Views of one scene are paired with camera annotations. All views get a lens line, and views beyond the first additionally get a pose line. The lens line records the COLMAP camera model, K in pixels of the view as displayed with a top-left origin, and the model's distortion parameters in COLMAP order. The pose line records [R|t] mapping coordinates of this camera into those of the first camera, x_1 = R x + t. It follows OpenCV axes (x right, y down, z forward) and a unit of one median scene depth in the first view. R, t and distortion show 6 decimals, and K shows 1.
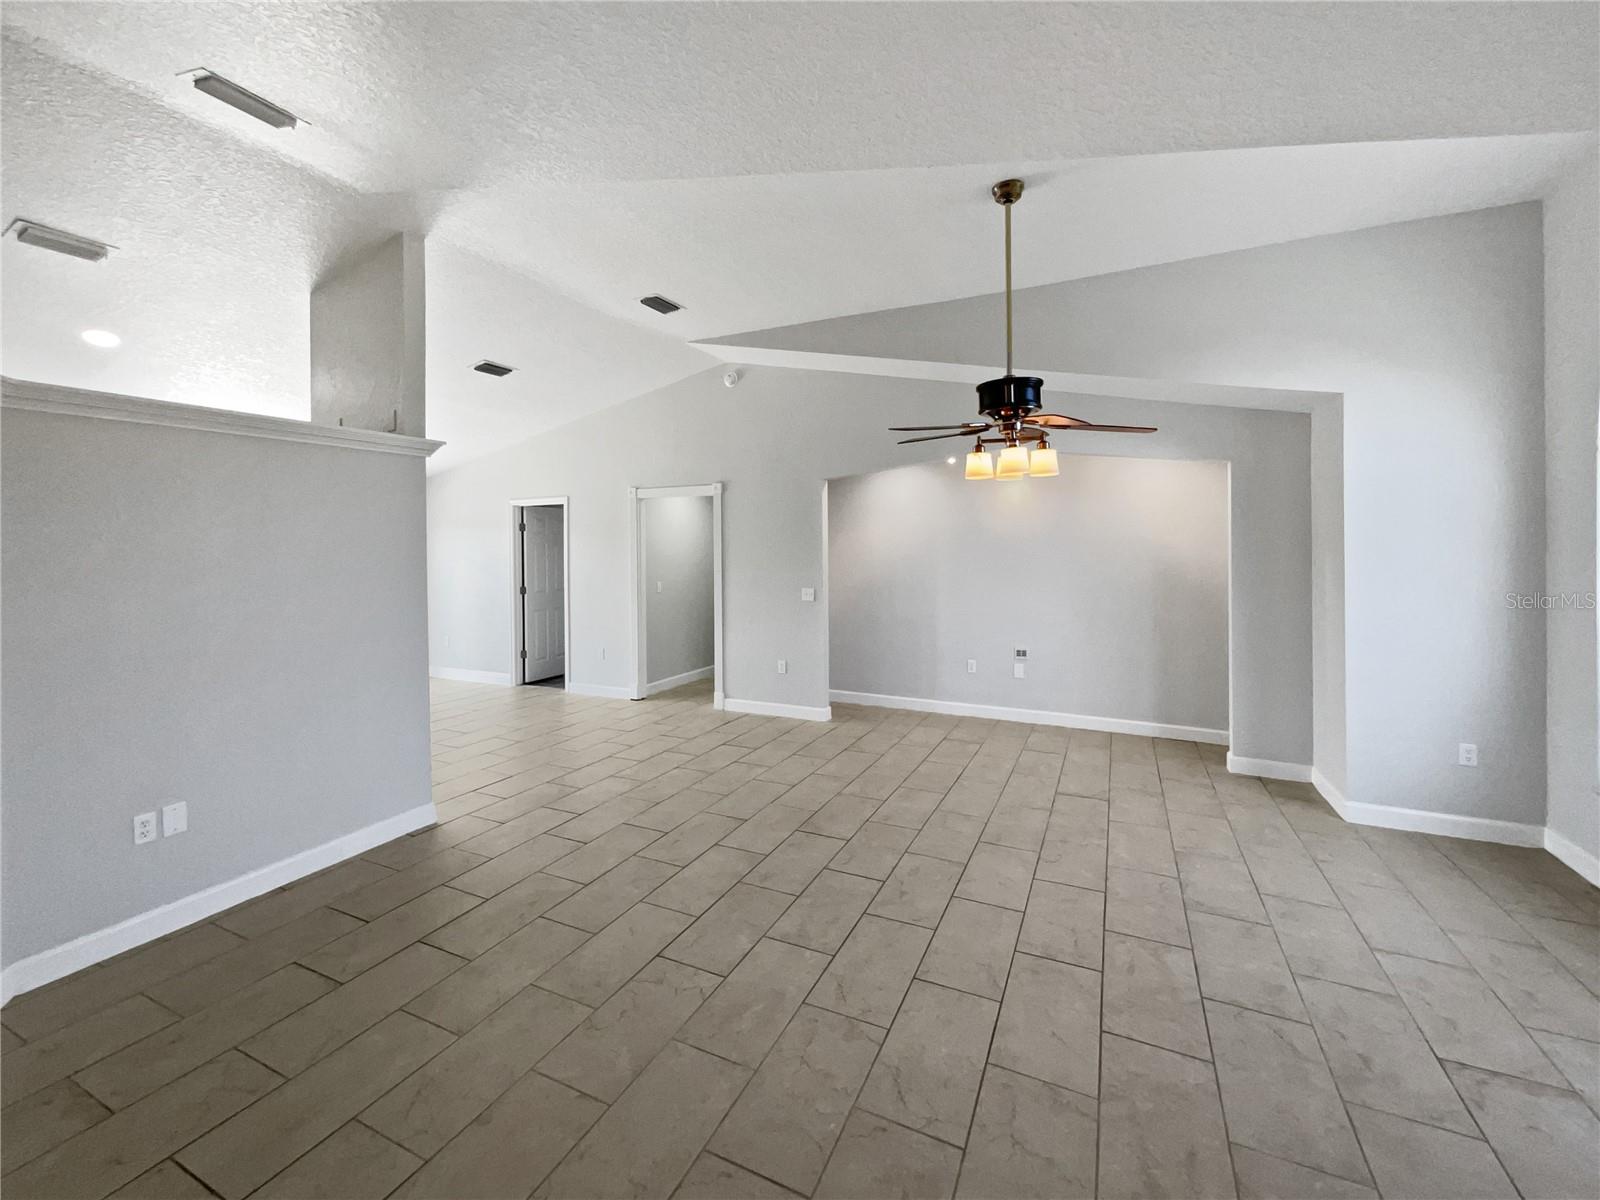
lens RADIAL K [[673.1, 0, 790.5], [0, 673.1, 544.3], [0, 0, 1]] dist [-0.001762, -0.000078]
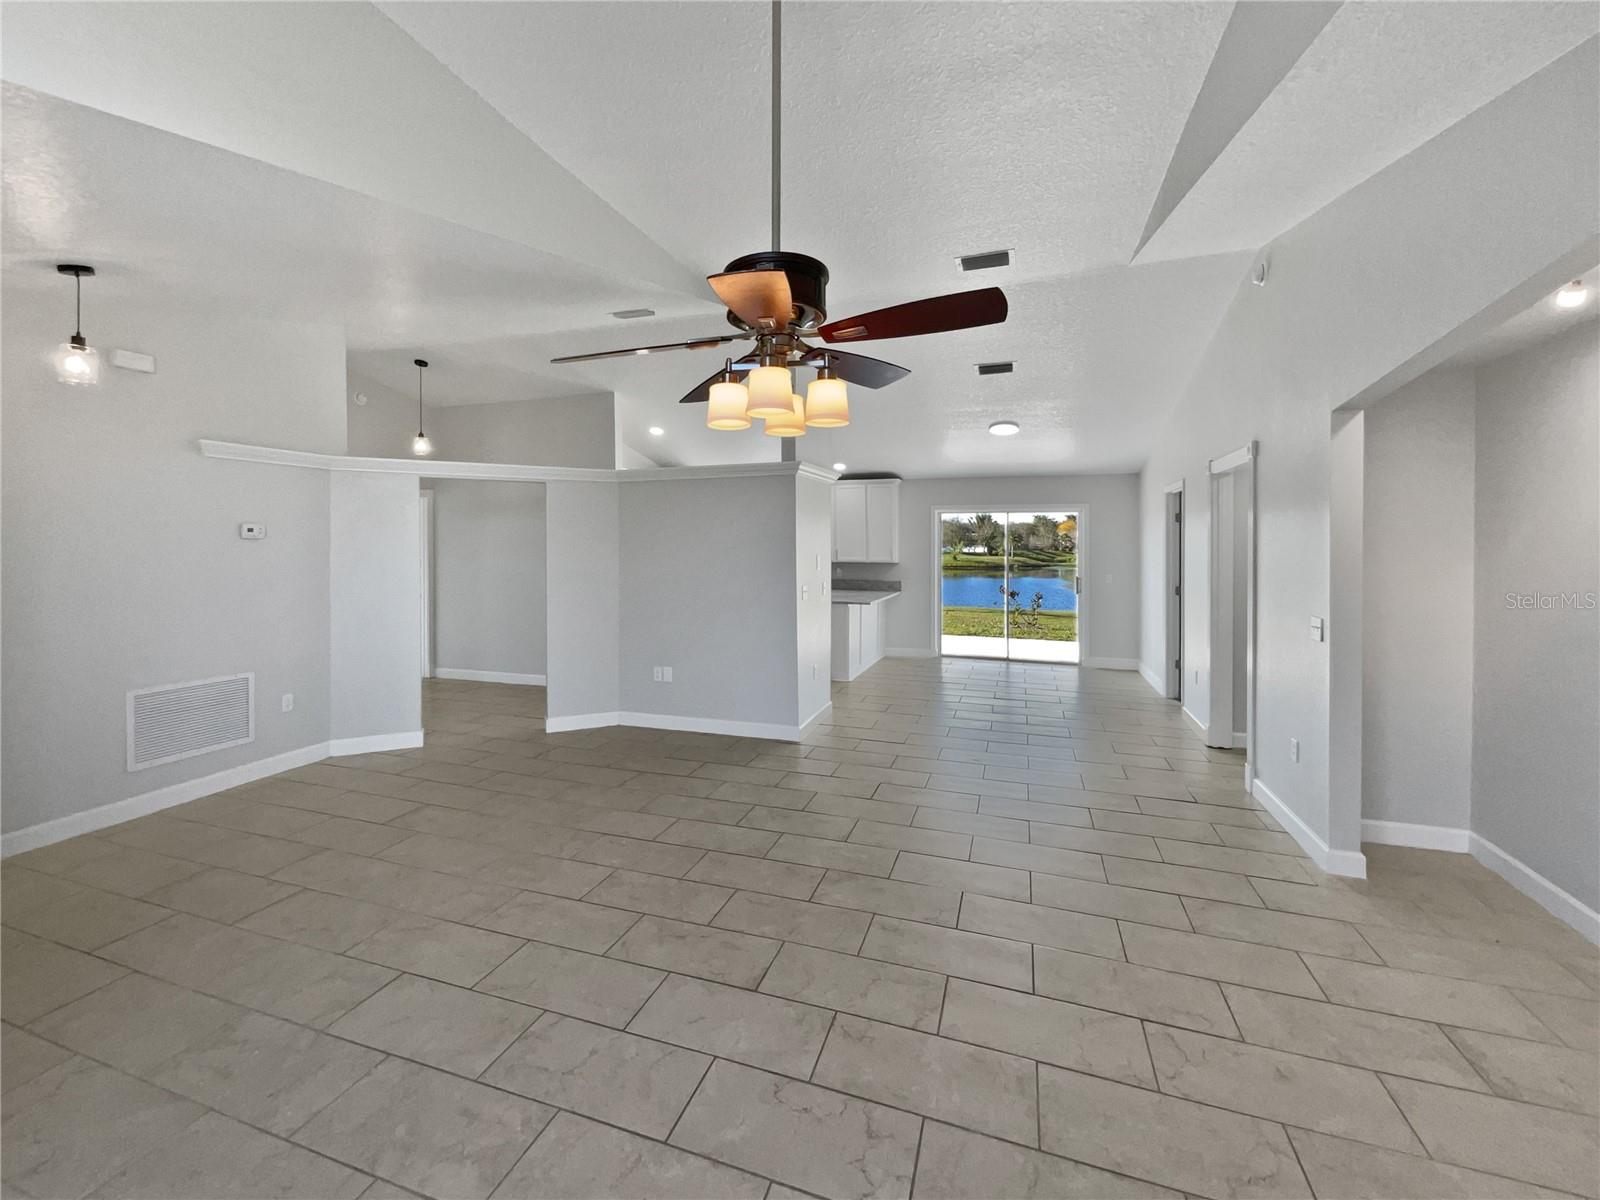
lens RADIAL K [[673.1, 0, 790.5], [0, 673.1, 544.3], [0, 0, 1]] dist [-0.001762, -0.000078]
pose [[0.121609, 0.006316, -0.992558, 0.804762], [0.003570, 0.999971, 0.006800, 0.002703], [0.992572, -0.004370, 0.121583, 0.796916]]
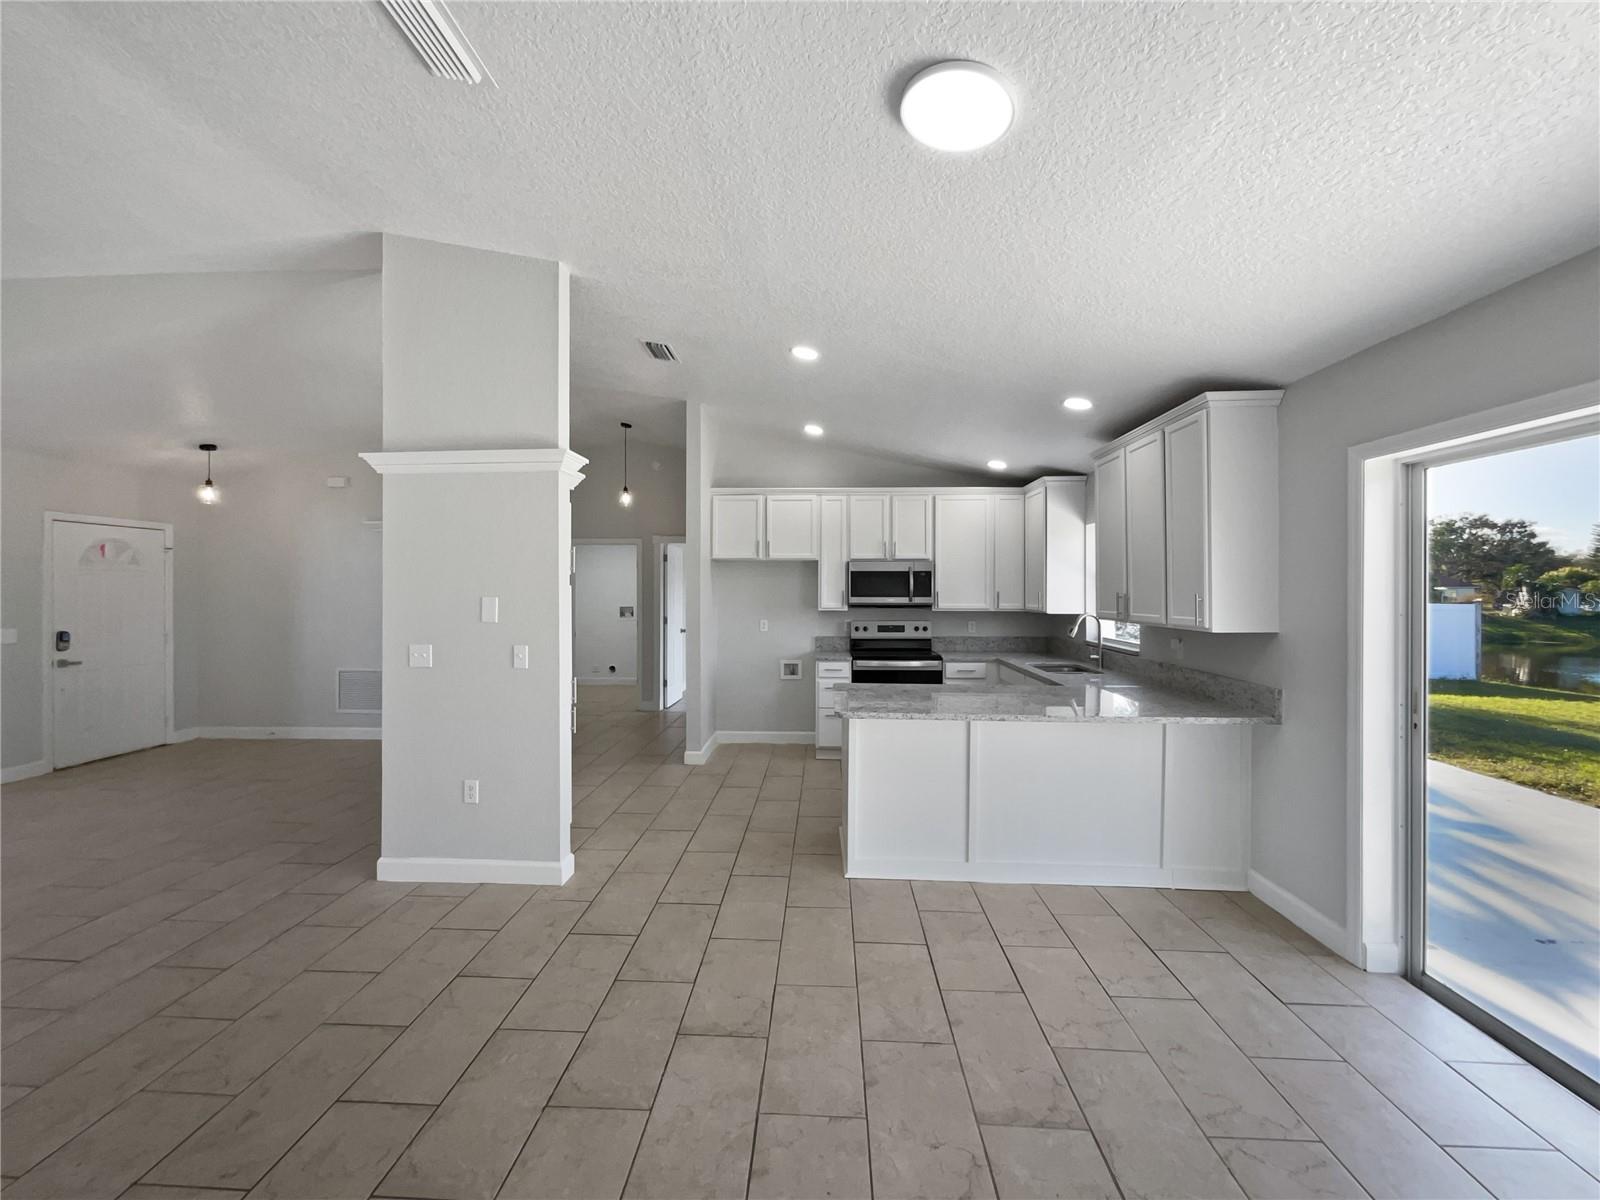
lens RADIAL K [[656.6, 0, 796.6], [0, 656.6, 598.2], [0, 0, 1]] dist [-0.001244, 0.000174]
pose [[-0.919275, 0.007977, -0.393535, -0.684269], [0.005543, 0.999958, 0.007323, 0.031906], [0.393577, 0.004551, -0.919280, 1.975958]]
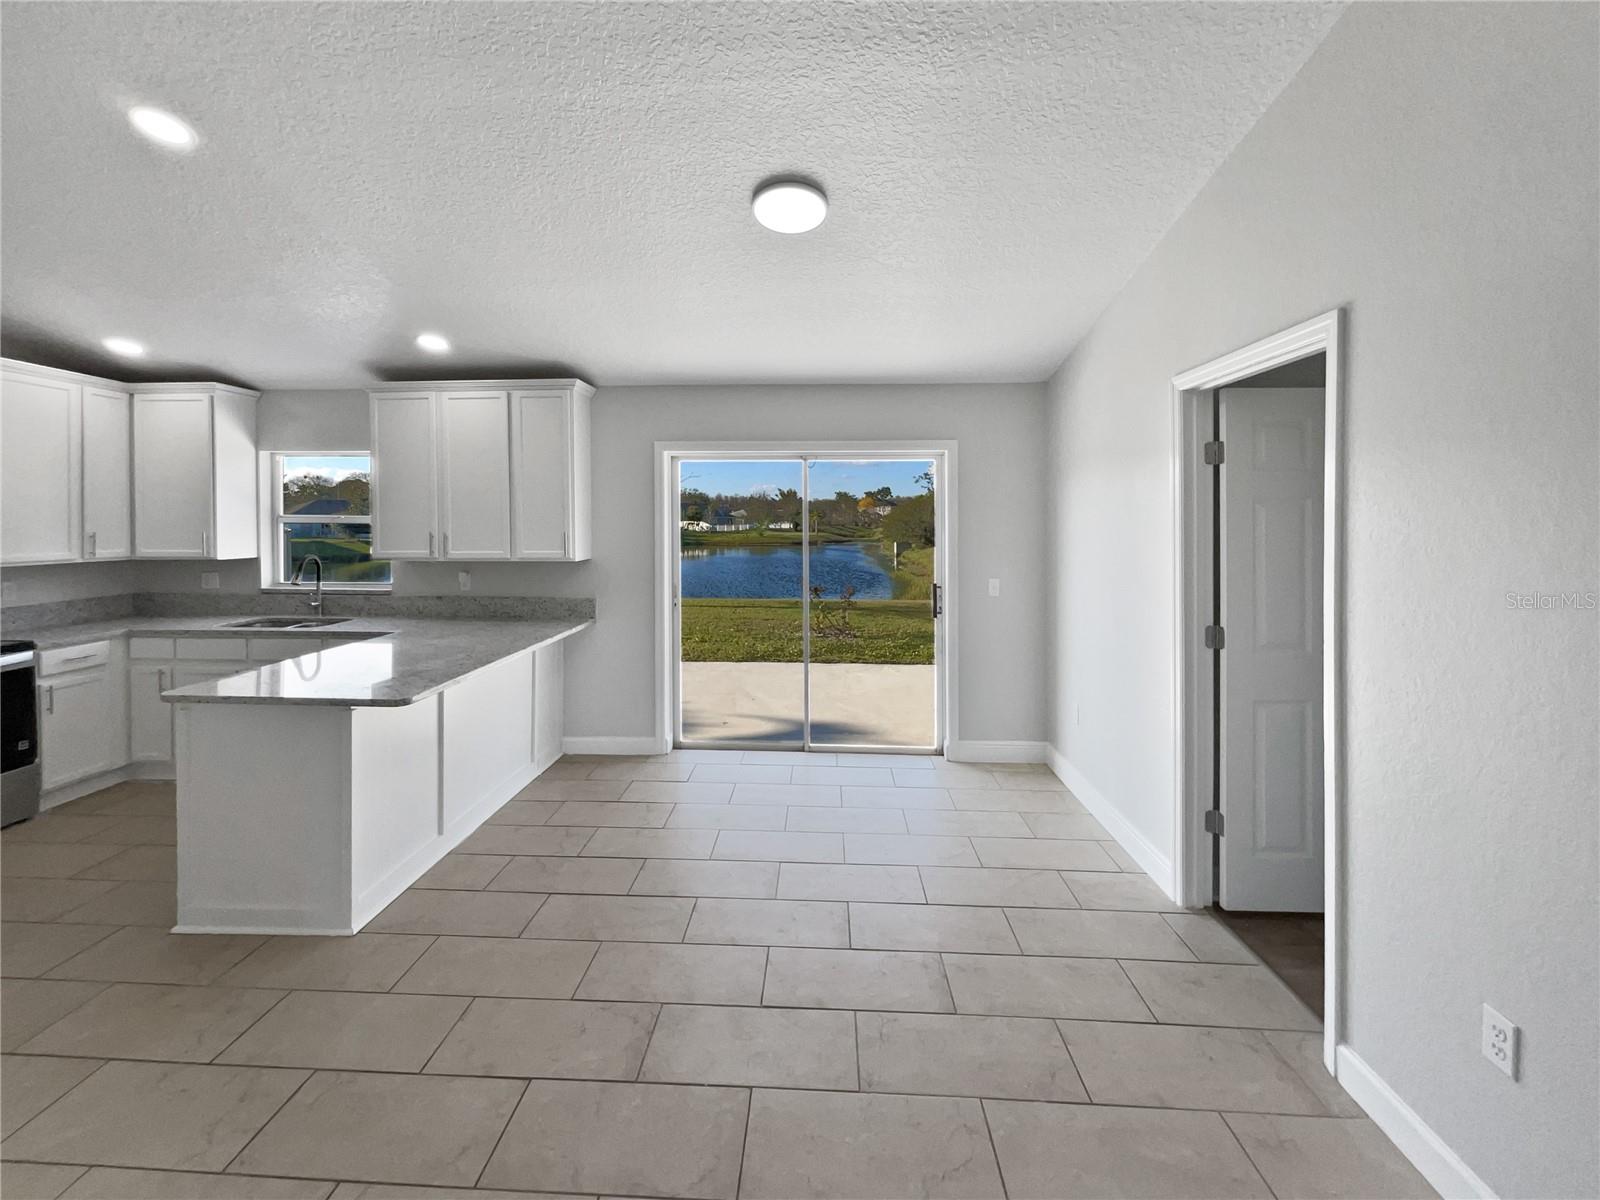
lens RADIAL K [[680.6, 0, 786.0], [0, 680.6, 525.7], [0, 0, 1]] dist [0.003239, 0.000792]
pose [[0.385302, 0.011544, -0.922718, -0.326448], [0.007050, 0.999856, 0.015453, 0.010684], [0.922764, -0.012459, 0.385165, 1.334091]]
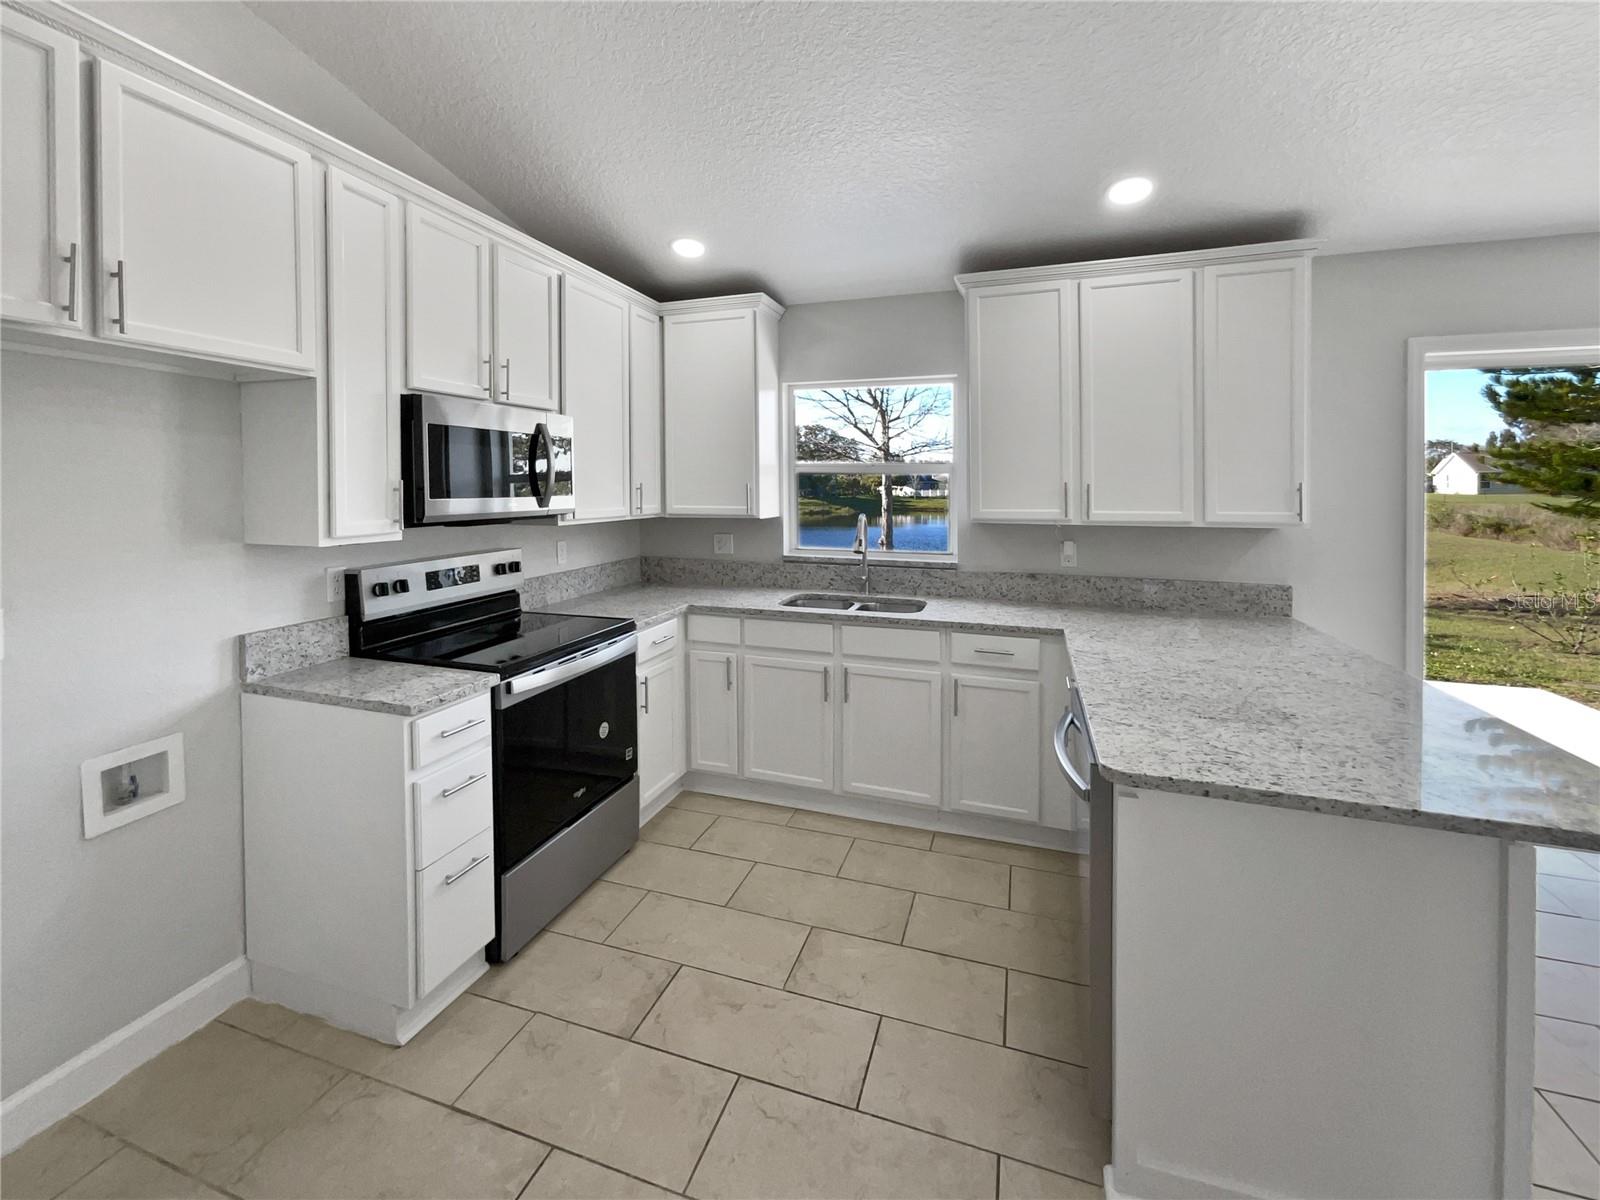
lens RADIAL K [[689.6, 0, 777.9], [0, 689.6, 497.7], [0, 0, 1]] dist [-0.003666, -0.000224]
pose [[0.106337, 0.021610, -0.994095, -0.827918], [0.009305, 0.999698, 0.022727, 0.029945], [0.994287, -0.011667, 0.106104, 0.829698]]
